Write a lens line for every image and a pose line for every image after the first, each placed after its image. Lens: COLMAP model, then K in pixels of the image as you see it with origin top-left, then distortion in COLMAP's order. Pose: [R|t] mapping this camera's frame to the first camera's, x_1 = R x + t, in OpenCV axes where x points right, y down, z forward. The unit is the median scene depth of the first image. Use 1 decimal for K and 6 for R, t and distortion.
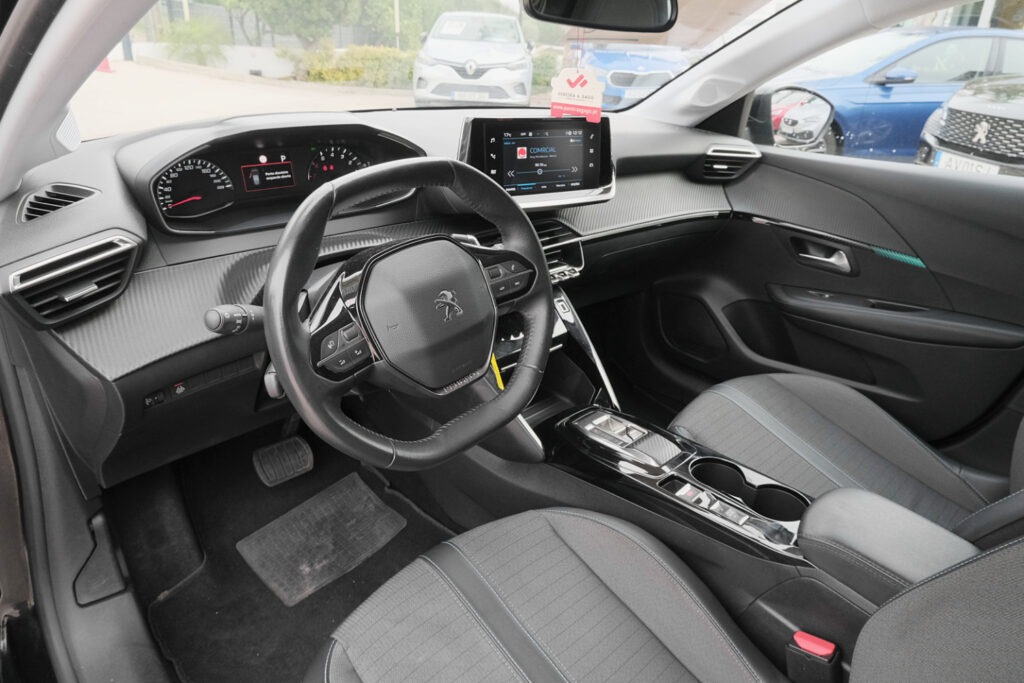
lens RADIAL K [[653.6, 0, 512.0], [0, 653.6, 341.5], [0, 0, 1]] dist [-0.043075, 0.054041]
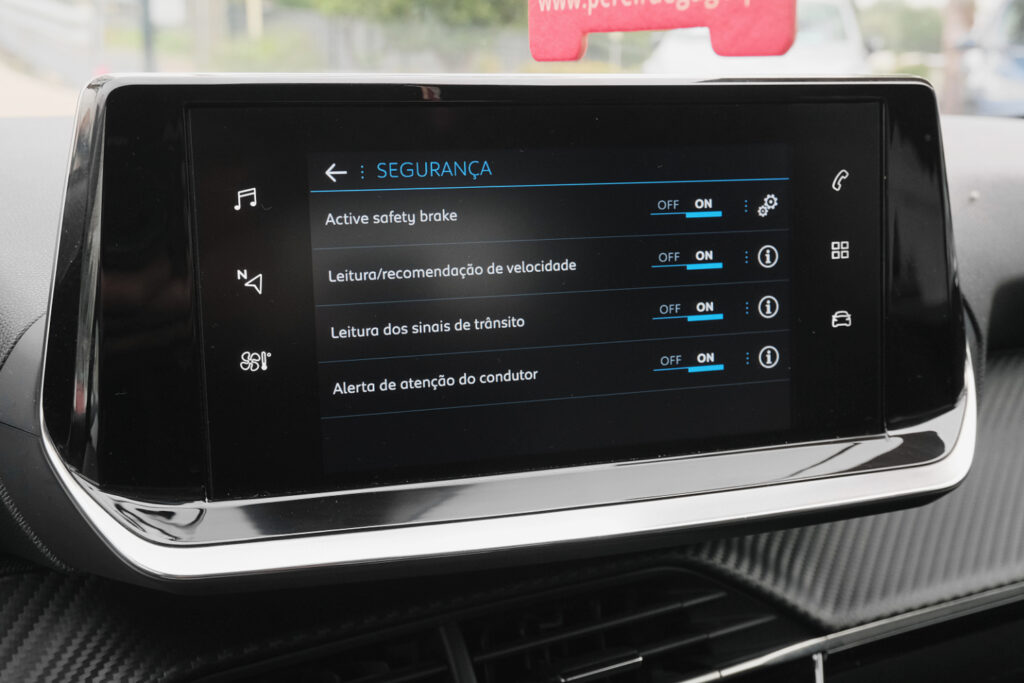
lens RADIAL K [[1254.0, 0, 515.9], [0, 1254.0, 319.2], [0, 0, 1]] dist [0.011181, -0.014120]
pose [[0.966518, 0.008416, -0.256459, 0.093973], [-0.066726, 0.973321, -0.219532, -0.136236], [0.247770, 0.229294, 0.941294, 0.465592]]
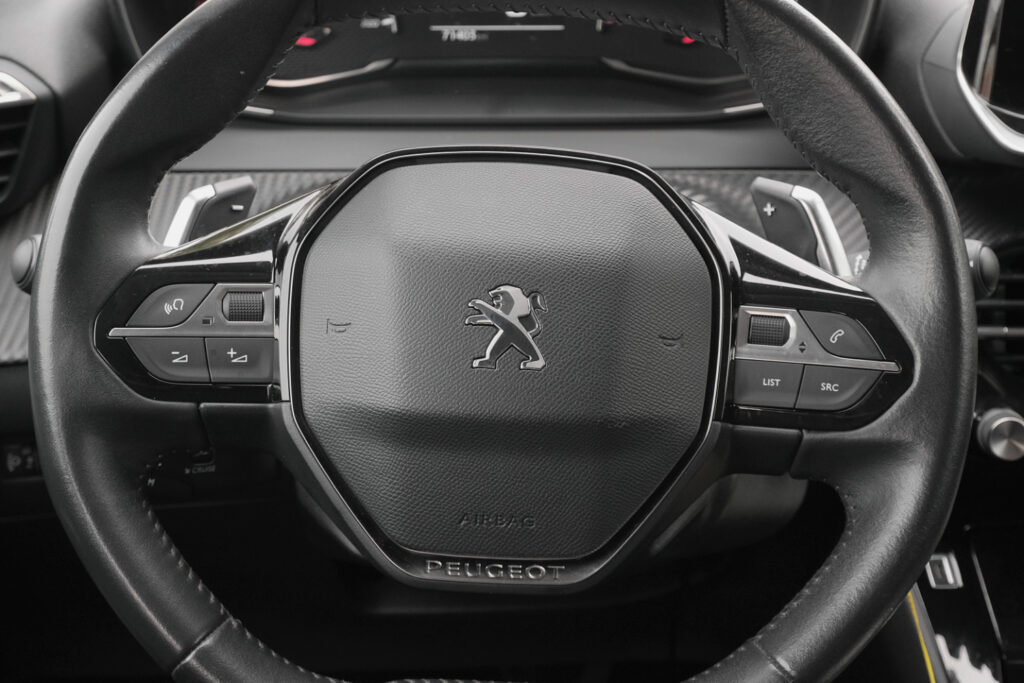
lens RADIAL K [[2064.3, 0, 512.0], [0, 2064.3, 341.5], [0, 0, 1]] dist [0.016167, 0.191499]
pose [[0.744157, 0.146953, -0.651640, 0.295096], [-0.259509, 0.962479, -0.079301, 0.018571], [0.615537, 0.228119, 0.754371, 0.084778]]
